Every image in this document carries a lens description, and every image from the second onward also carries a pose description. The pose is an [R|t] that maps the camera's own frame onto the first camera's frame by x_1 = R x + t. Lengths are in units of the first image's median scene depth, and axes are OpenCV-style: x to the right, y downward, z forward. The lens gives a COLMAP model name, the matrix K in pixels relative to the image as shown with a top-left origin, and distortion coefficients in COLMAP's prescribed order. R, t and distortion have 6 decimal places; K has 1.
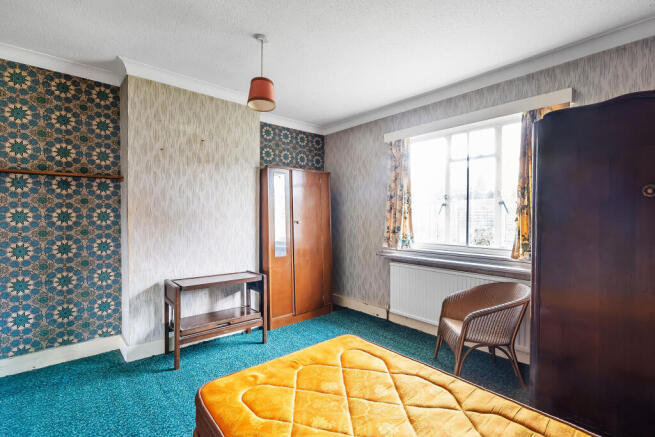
lens RADIAL K [[307.0, 0, 327.5], [0, 307.0, 218.5], [0, 0, 1]] dist [-0.000665, -0.000020]
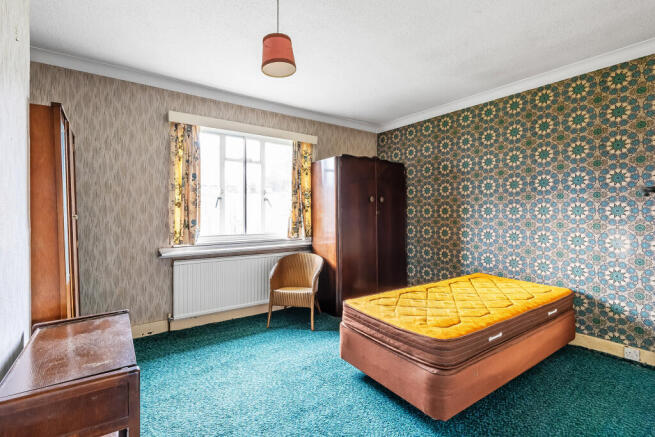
lens RADIAL K [[307.0, 0, 327.5], [0, 307.0, 218.5], [0, 0, 1]] dist [-0.000665, -0.000020]
pose [[0.105108, -0.023997, 0.994171, -0.652666], [0.001050, 0.999711, 0.024020, -0.000521], [-0.994460, -0.001480, 0.105103, 0.519055]]
